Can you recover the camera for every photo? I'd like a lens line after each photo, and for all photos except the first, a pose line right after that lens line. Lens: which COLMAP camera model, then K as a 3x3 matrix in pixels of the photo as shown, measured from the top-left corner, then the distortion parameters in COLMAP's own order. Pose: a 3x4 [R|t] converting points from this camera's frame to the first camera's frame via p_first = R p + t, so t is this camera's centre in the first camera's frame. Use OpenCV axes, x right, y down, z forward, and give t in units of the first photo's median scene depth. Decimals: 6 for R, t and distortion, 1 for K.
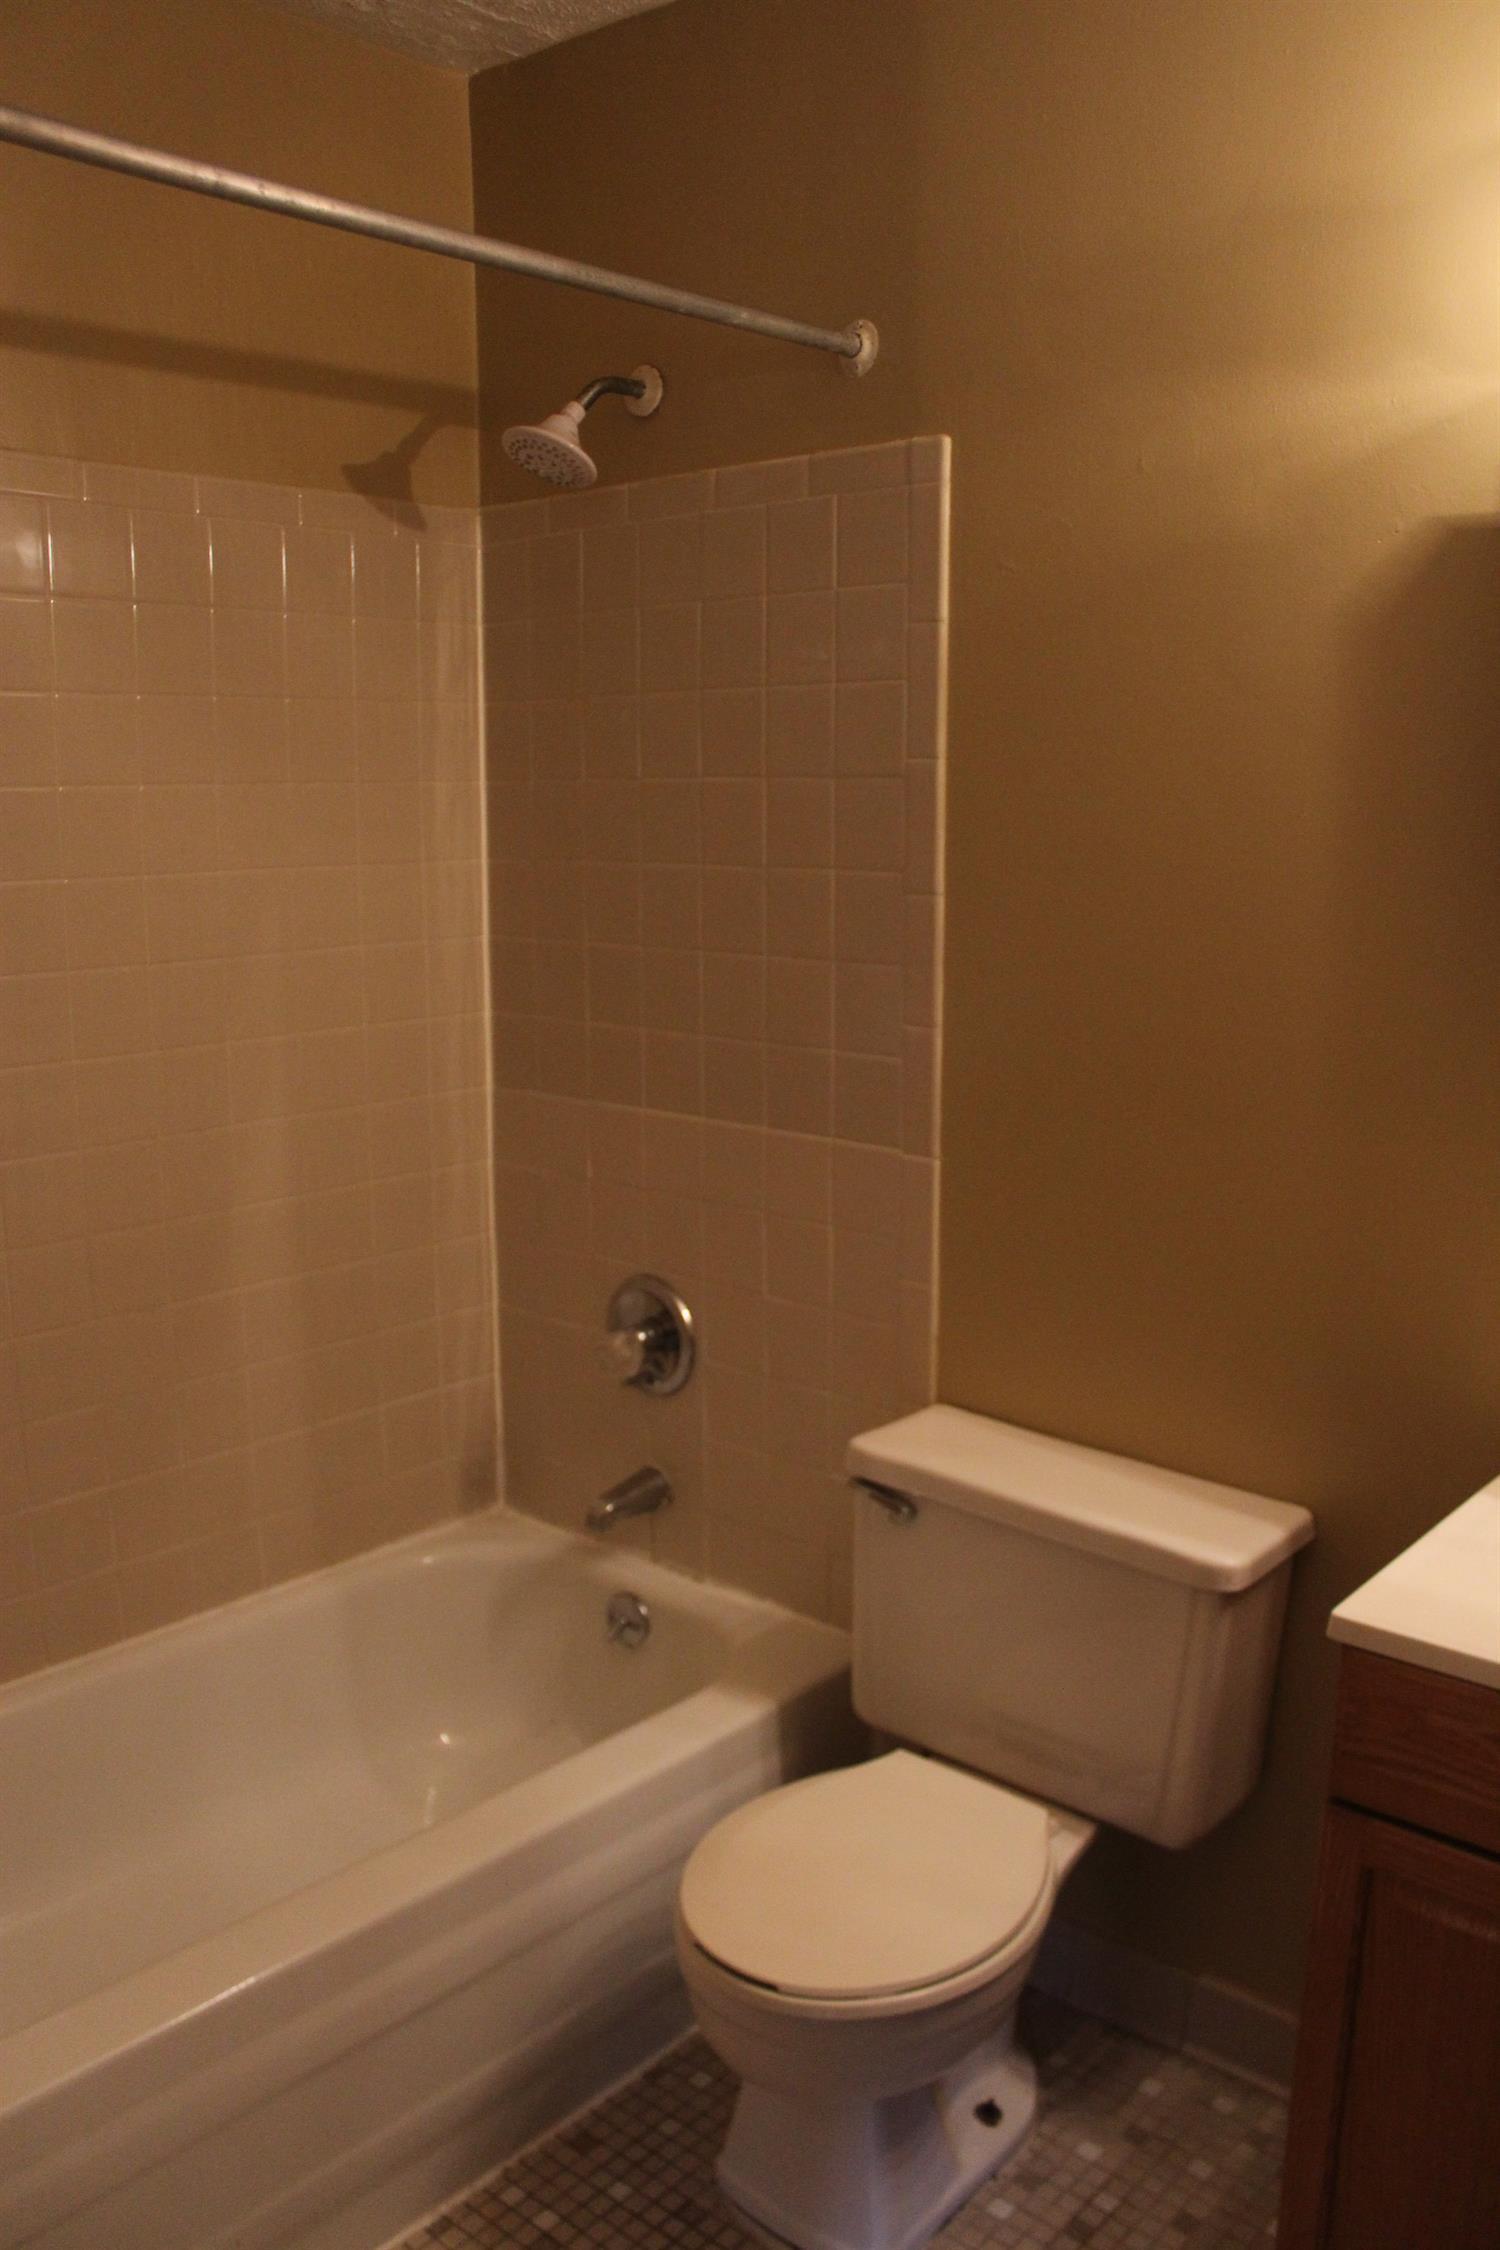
lens RADIAL K [[1925.8, 0, 750.0], [0, 1925.8, 1125.0], [0, 0, 1]] dist [-0.137846, 0.141042]
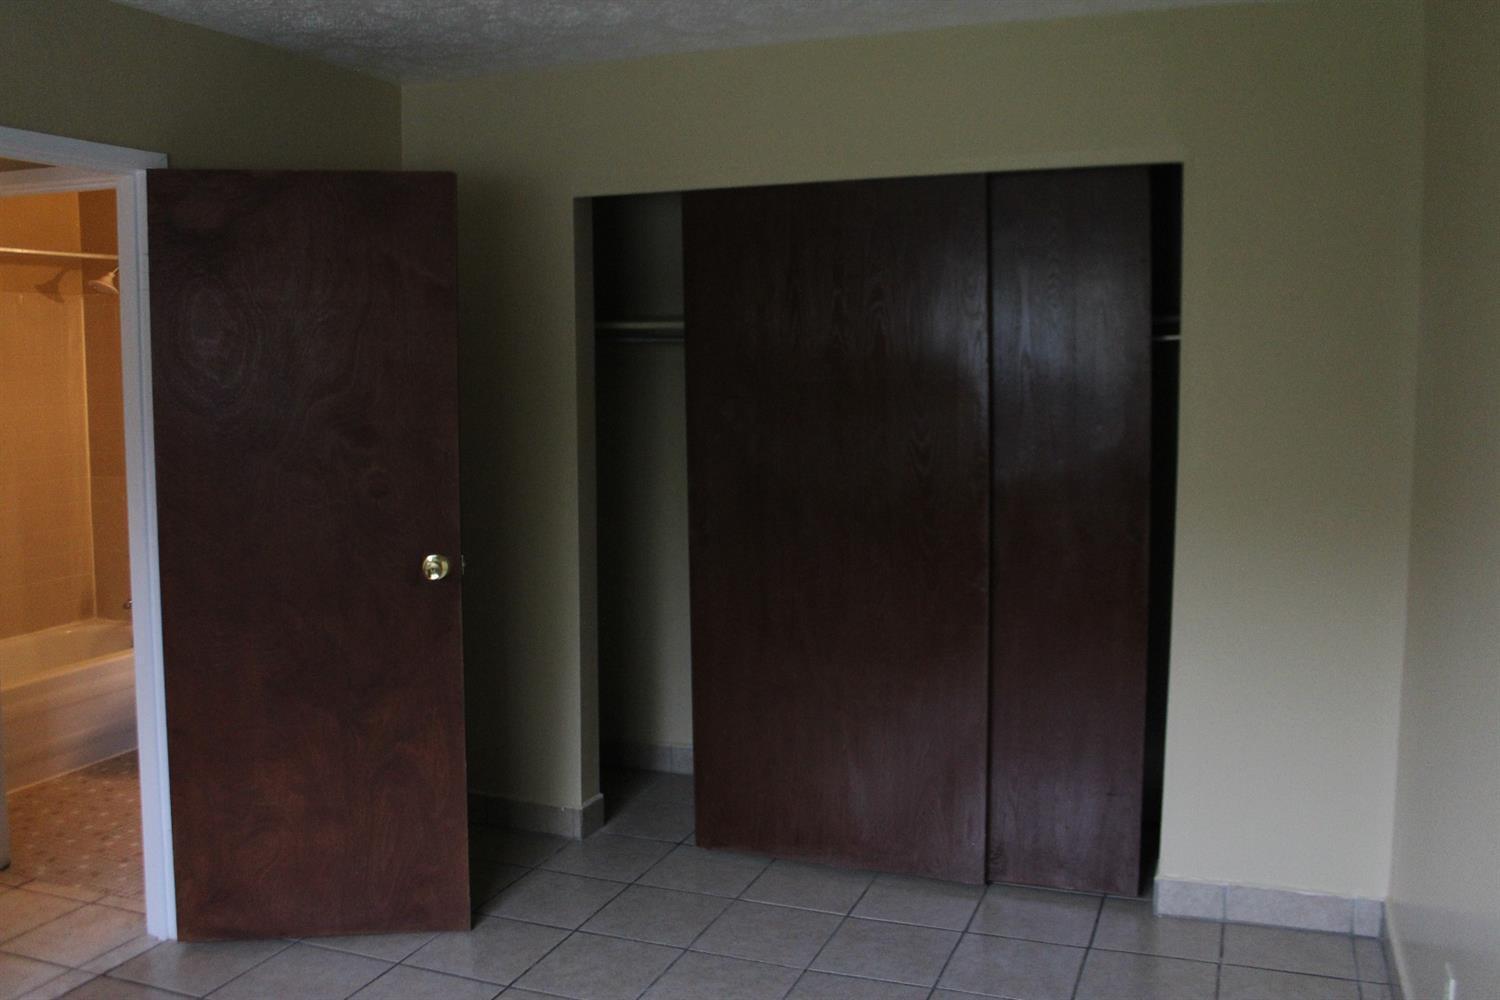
lens RADIAL K [[1283.9, 0, 786.8], [0, 1283.9, 458.1], [0, 0, 1]] dist [-0.137846, 0.141042]
pose [[0.935454, -0.026260, 0.352473, 0.227454], [0.061545, 0.994104, -0.089274, 0.215069], [-0.348050, 0.105205, 0.931554, -1.376208]]
